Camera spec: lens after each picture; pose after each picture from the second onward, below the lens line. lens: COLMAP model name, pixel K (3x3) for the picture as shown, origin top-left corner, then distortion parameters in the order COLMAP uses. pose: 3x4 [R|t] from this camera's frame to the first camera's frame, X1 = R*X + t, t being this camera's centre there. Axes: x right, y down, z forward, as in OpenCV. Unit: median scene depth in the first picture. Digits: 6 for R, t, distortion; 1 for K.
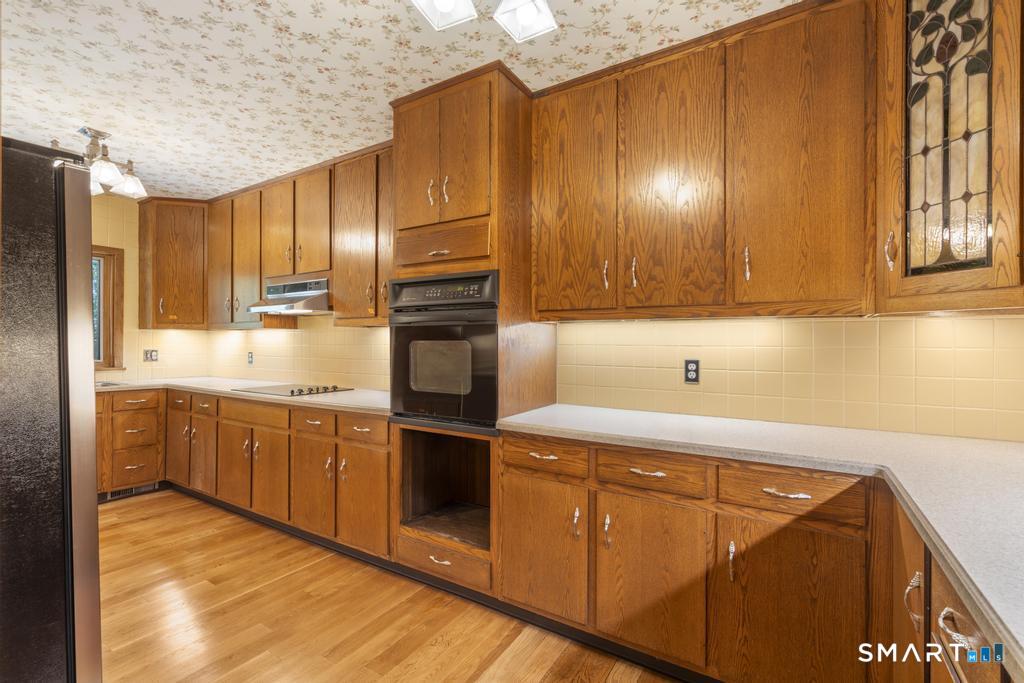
lens RADIAL K [[459.1, 0, 516.7], [0, 459.1, 341.5], [0, 0, 1]] dist [-0.005222, 0.001363]
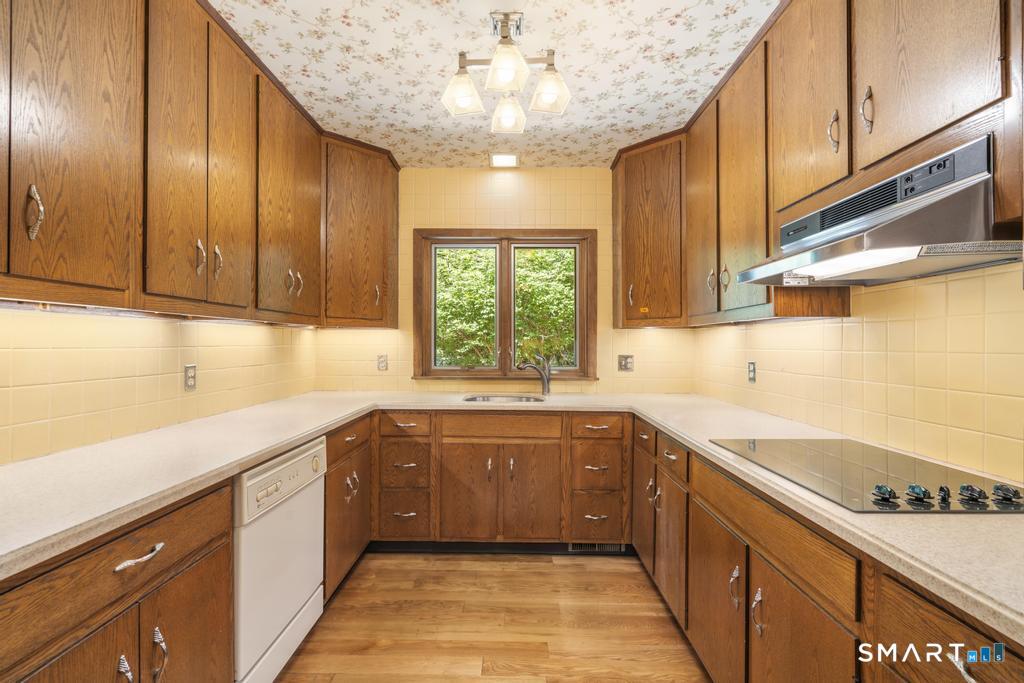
lens RADIAL K [[459.1, 0, 509.1], [0, 459.1, 340.9], [0, 0, 1]] dist [-0.005222, 0.001363]
pose [[0.516019, -0.007963, -0.856540, -0.276535], [0.001782, 0.999965, -0.008223, -0.000221], [0.856575, 0.002717, 0.516015, 0.500547]]
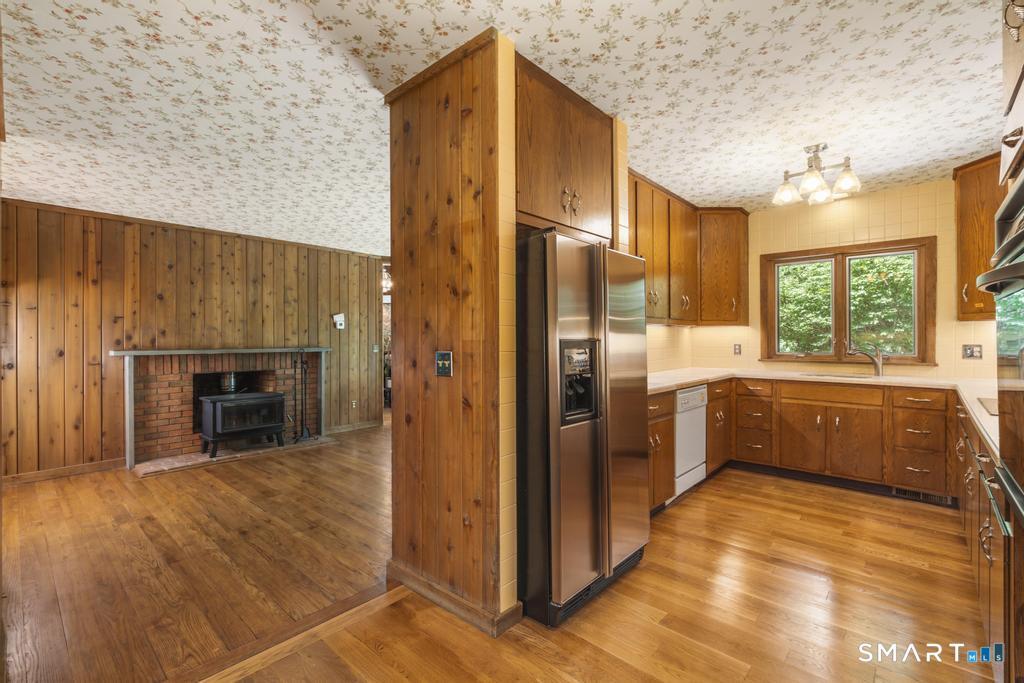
lens RADIAL K [[459.1, 0, 509.6], [0, 459.1, 341.1], [0, 0, 1]] dist [-0.005222, 0.001363]
pose [[-0.177910, 0.001353, -0.984046, 0.227640], [0.005909, 0.999982, 0.000307, 0.006486], [0.984029, -0.005760, -0.177915, 0.346103]]
